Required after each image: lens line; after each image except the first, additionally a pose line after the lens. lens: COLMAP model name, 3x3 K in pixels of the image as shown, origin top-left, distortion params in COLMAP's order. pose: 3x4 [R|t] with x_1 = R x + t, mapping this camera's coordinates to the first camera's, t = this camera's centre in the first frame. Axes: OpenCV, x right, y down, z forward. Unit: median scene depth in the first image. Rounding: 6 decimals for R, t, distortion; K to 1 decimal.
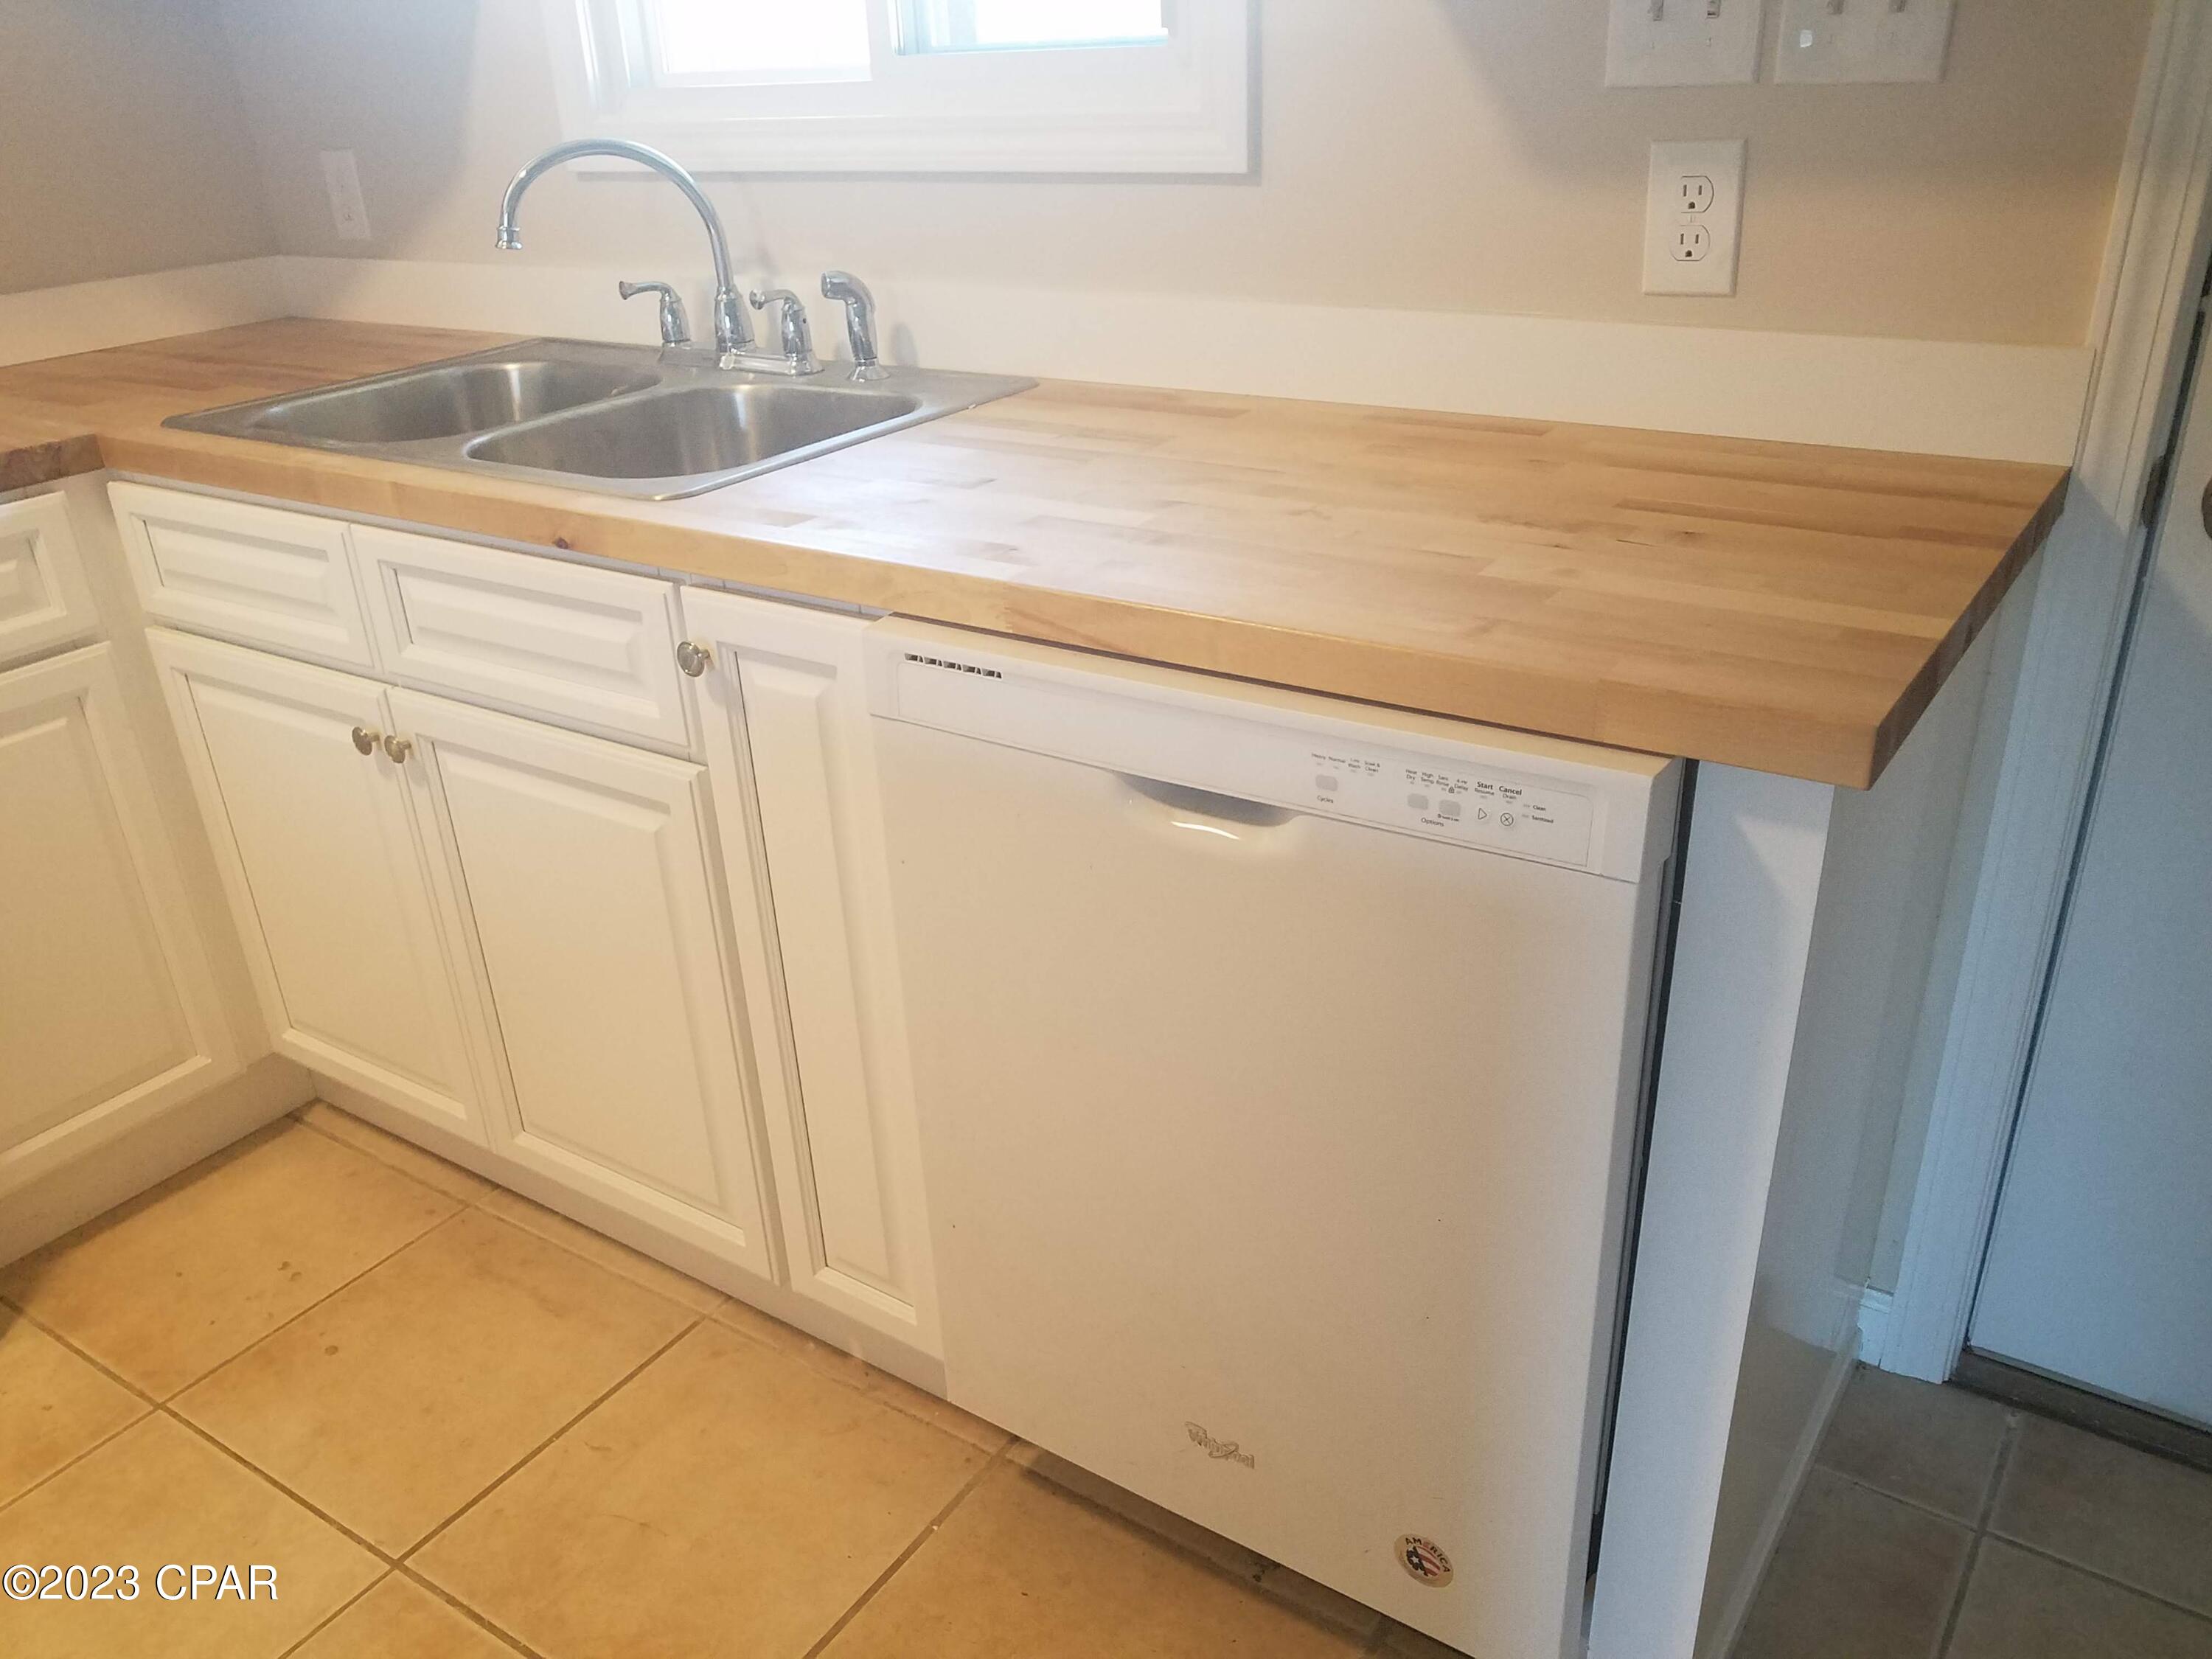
lens RADIAL K [[1742.7, 0, 1082.7], [0, 1742.7, 887.9], [0, 0, 1]] dist [-0.003858, -0.004027]
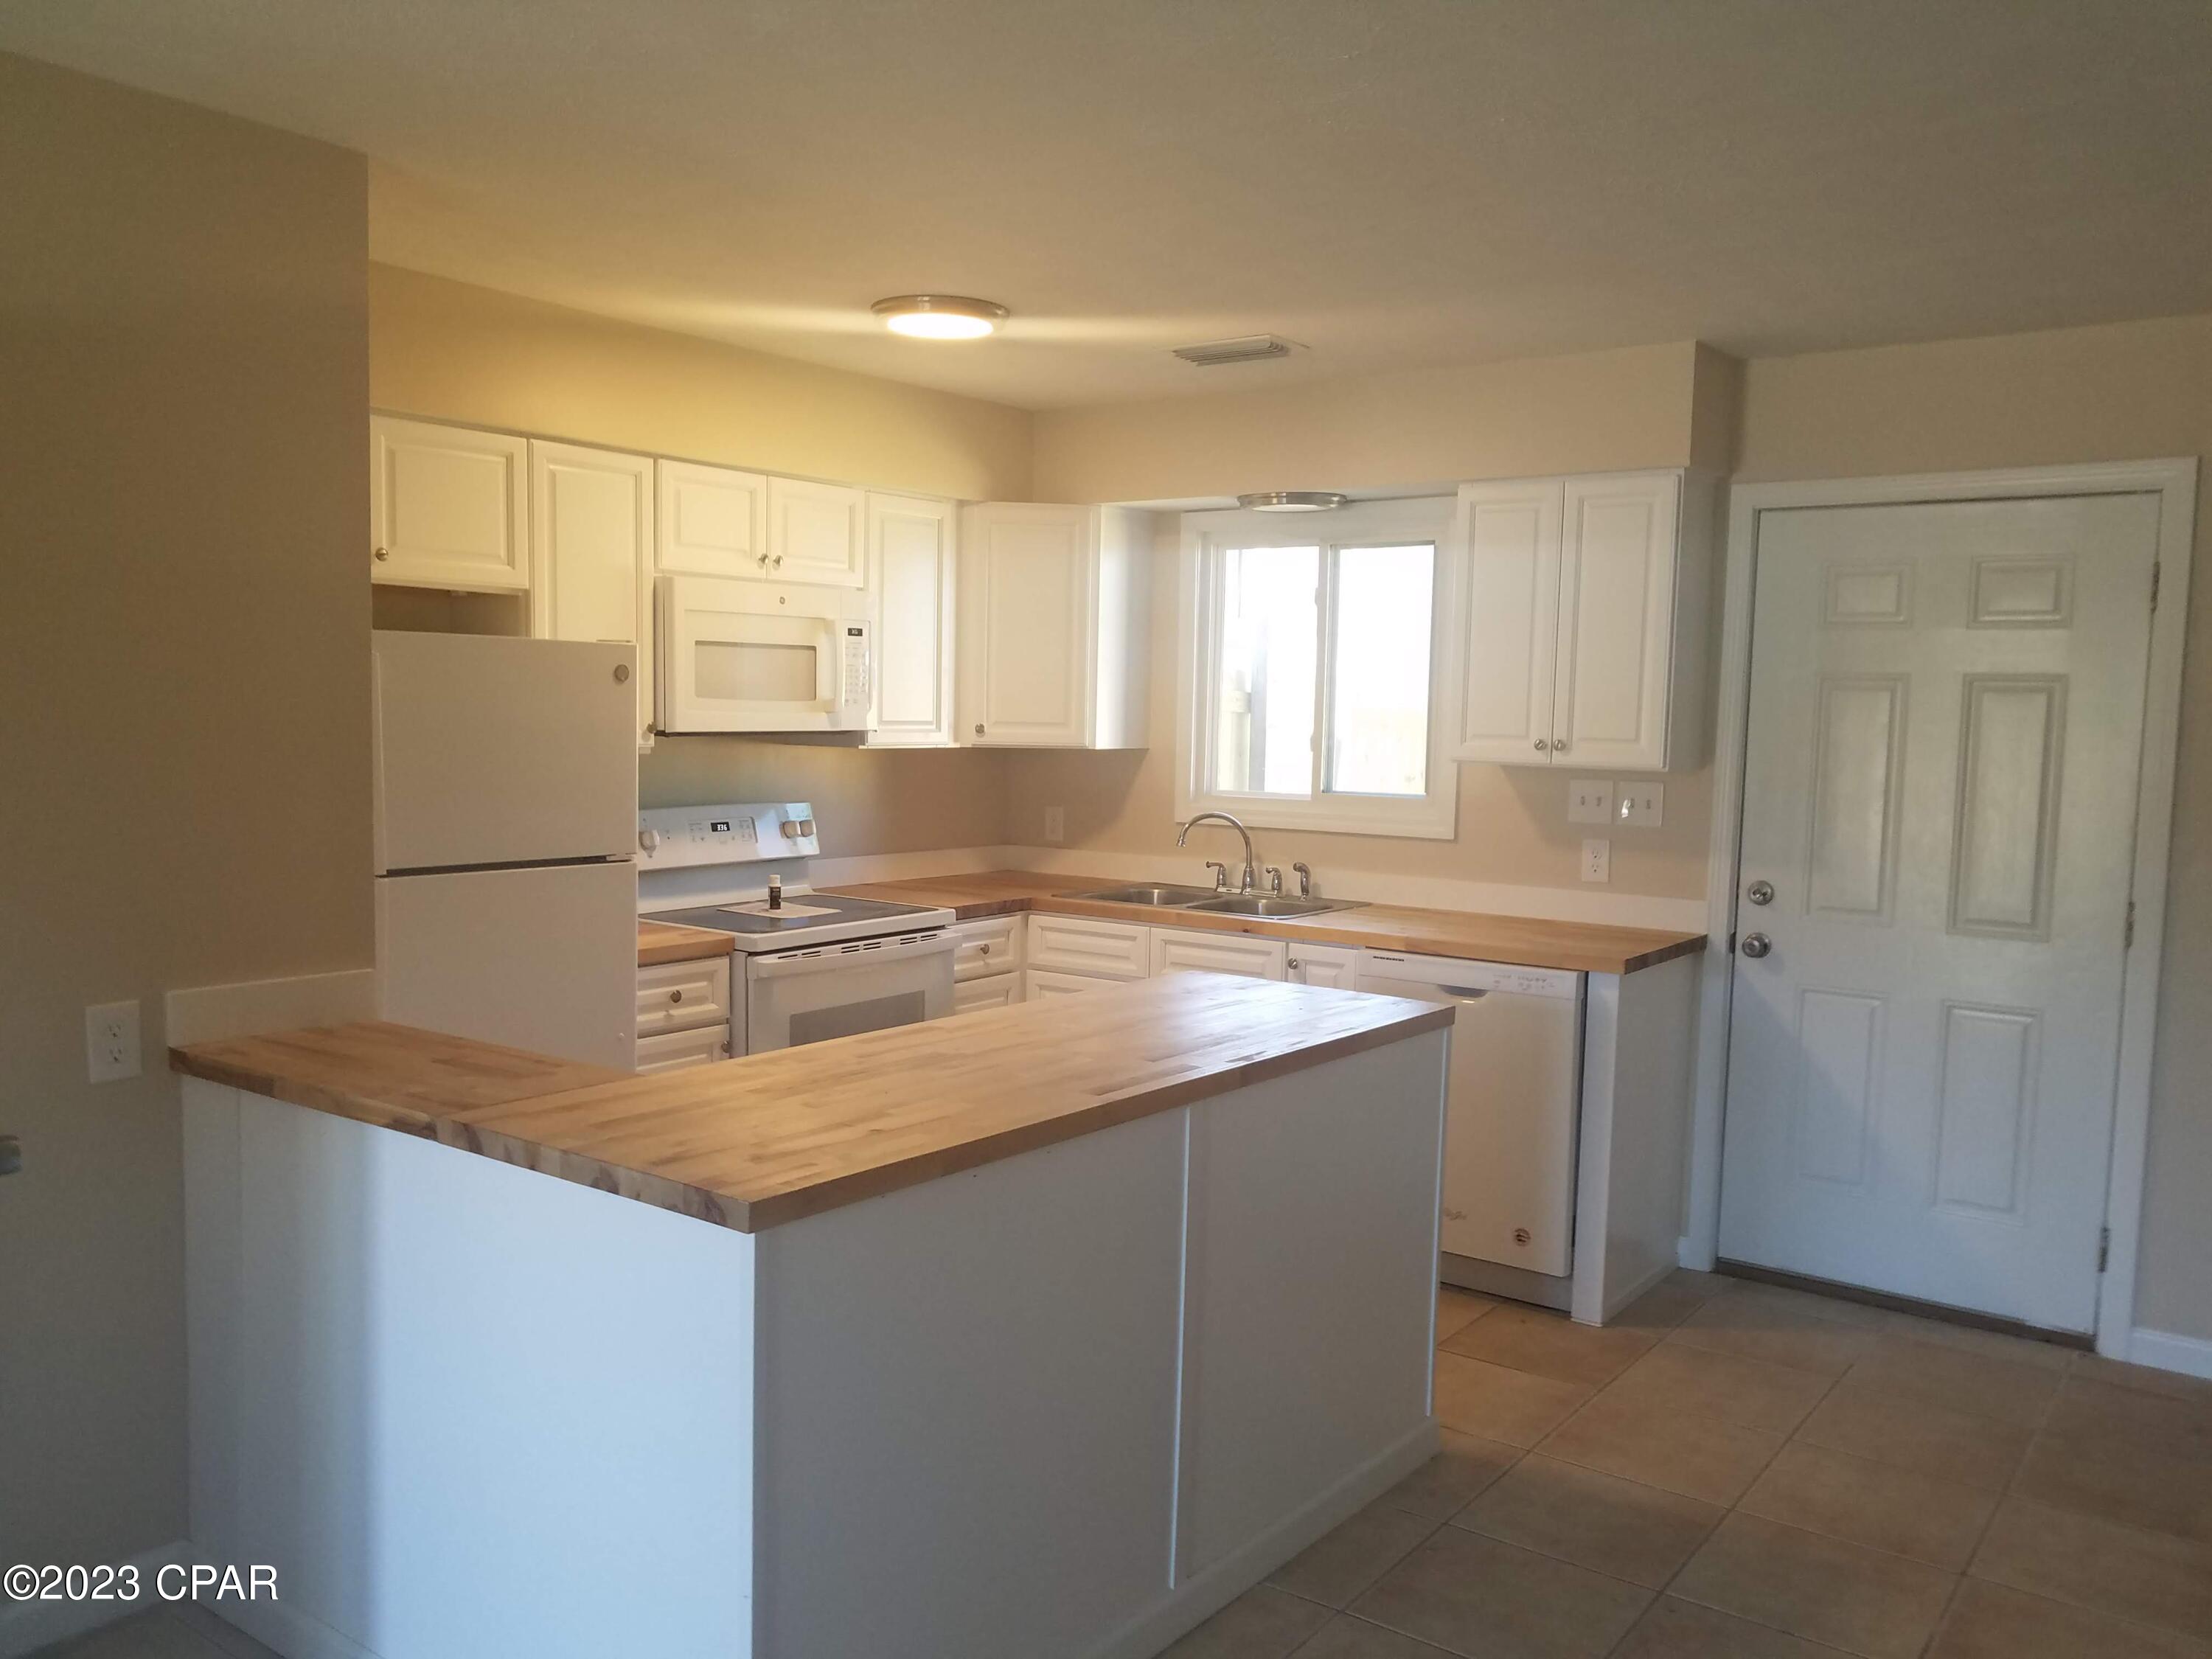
lens RADIAL K [[1732.0, 0, 1114.1], [0, 1732.0, 885.4], [0, 0, 1]] dist [0.008109, -0.007685]
pose [[0.997378, 0.070521, -0.016225, -0.421373], [-0.071677, 0.931942, -0.355452, 0.743618], [-0.009946, 0.355683, 0.934554, -1.704465]]
